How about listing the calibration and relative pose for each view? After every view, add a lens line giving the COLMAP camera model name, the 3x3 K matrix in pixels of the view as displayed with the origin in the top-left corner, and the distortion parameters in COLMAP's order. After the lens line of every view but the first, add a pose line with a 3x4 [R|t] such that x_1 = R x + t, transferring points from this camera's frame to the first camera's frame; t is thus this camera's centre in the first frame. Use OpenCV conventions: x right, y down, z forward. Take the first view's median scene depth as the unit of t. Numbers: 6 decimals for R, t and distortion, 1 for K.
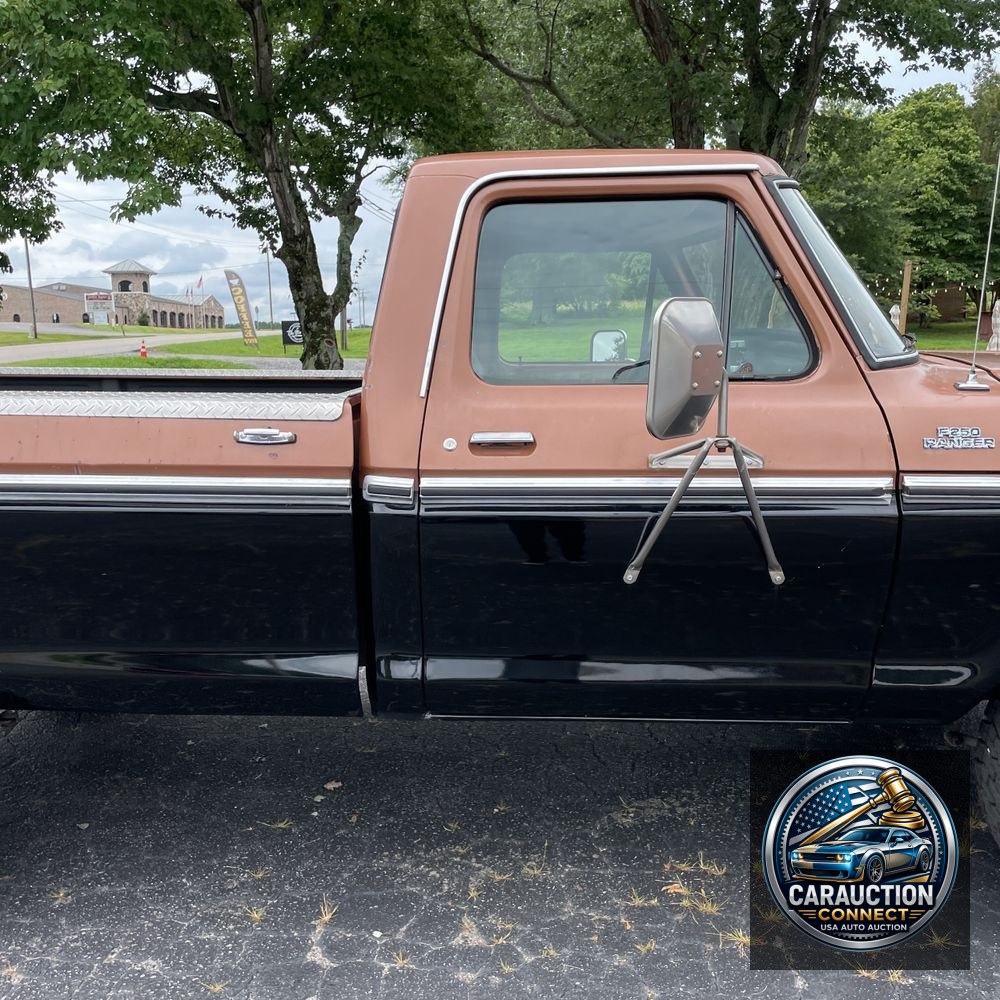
lens RADIAL K [[1009.2, 0, 490.1], [0, 1009.2, 505.2], [0, 0, 1]] dist [0.102411, -0.153306]
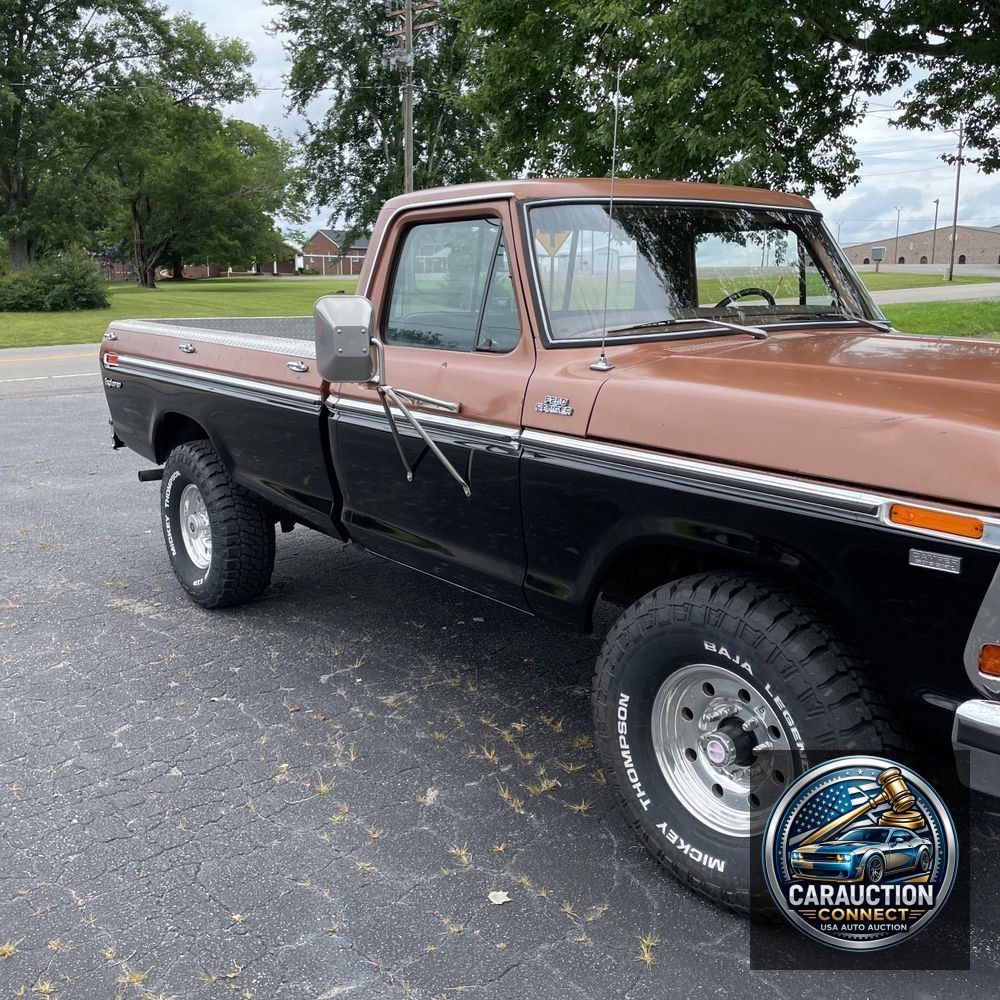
lens RADIAL K [[1007.4, 0, 488.0], [0, 1007.4, 489.3], [0, 0, 1]] dist [0.096267, -0.136310]
pose [[0.650558, 0.157754, -0.742892, 0.205431], [-0.126702, 0.987024, 0.098641, -0.011350], [0.748813, 0.029954, 0.662104, 0.013973]]
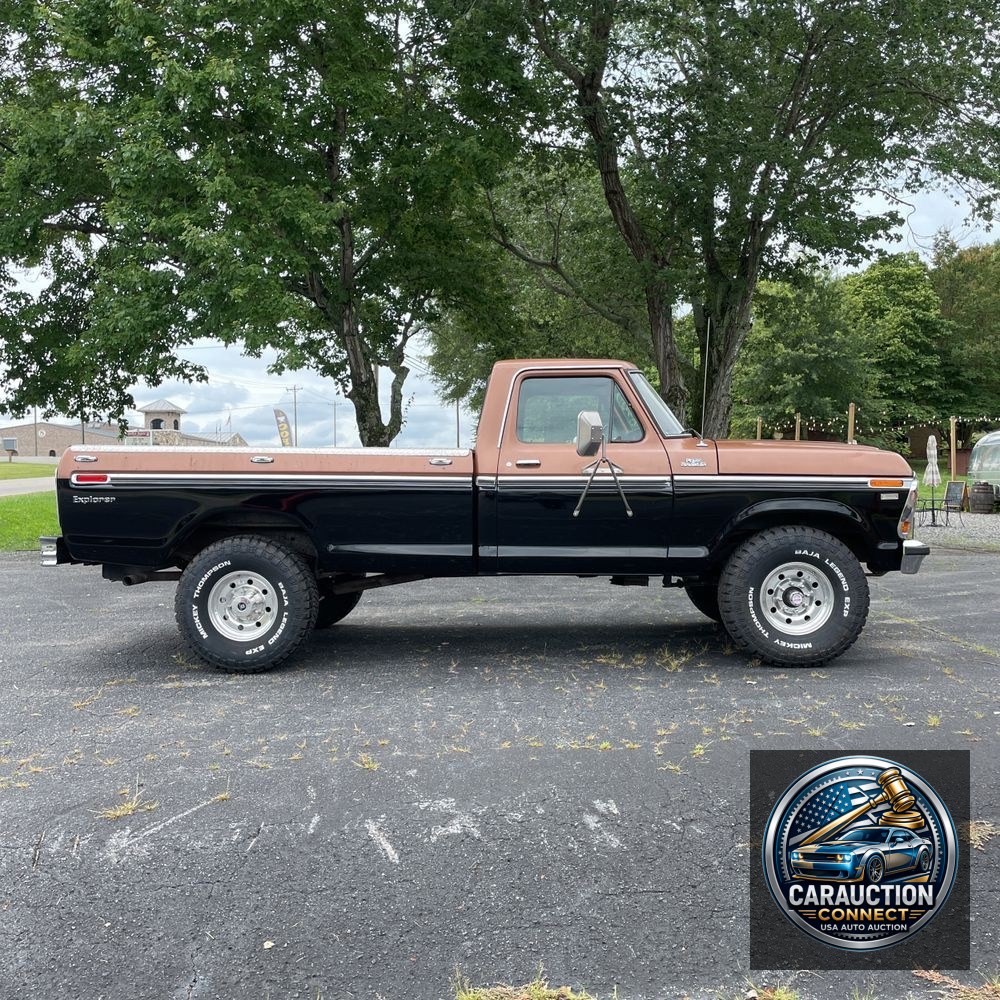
lens RADIAL K [[1000.9, 0, 491.3], [0, 1000.9, 483.7], [0, 0, 1]] dist [0.107116, -0.165918]
pose [[0.999913, 0.005281, -0.012067, -0.008364], [-0.007072, 0.988112, -0.153571, 0.061787], [0.011113, 0.153643, 0.988064, -0.252046]]
